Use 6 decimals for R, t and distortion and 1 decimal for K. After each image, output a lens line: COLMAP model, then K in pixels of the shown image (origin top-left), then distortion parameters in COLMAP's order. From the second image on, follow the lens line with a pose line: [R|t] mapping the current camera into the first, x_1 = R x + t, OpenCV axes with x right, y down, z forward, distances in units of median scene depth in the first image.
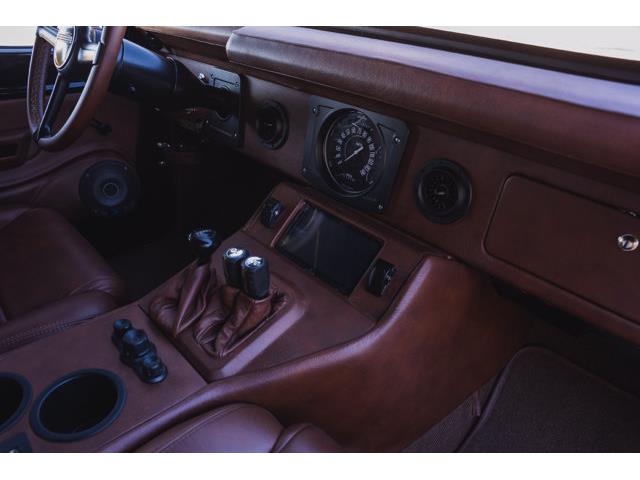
lens RADIAL K [[453.5, 0, 294.1], [0, 453.5, 240.5], [0, 0, 1]] dist [-0.045628, 0.006749]
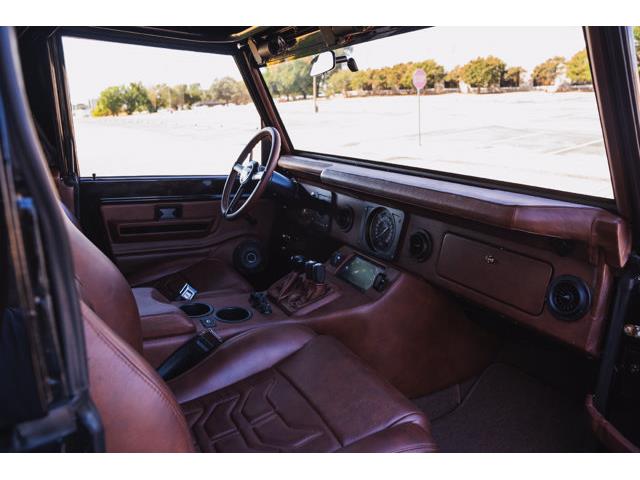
lens RADIAL K [[453.5, 0, 294.1], [0, 453.5, 240.5], [0, 0, 1]] dist [-0.045628, 0.006749]
pose [[0.962791, 0.065408, -0.262212, 0.266676], [-0.139530, 0.951254, -0.275040, 0.404120], [0.231441, 0.301392, 0.924985, -0.788438]]
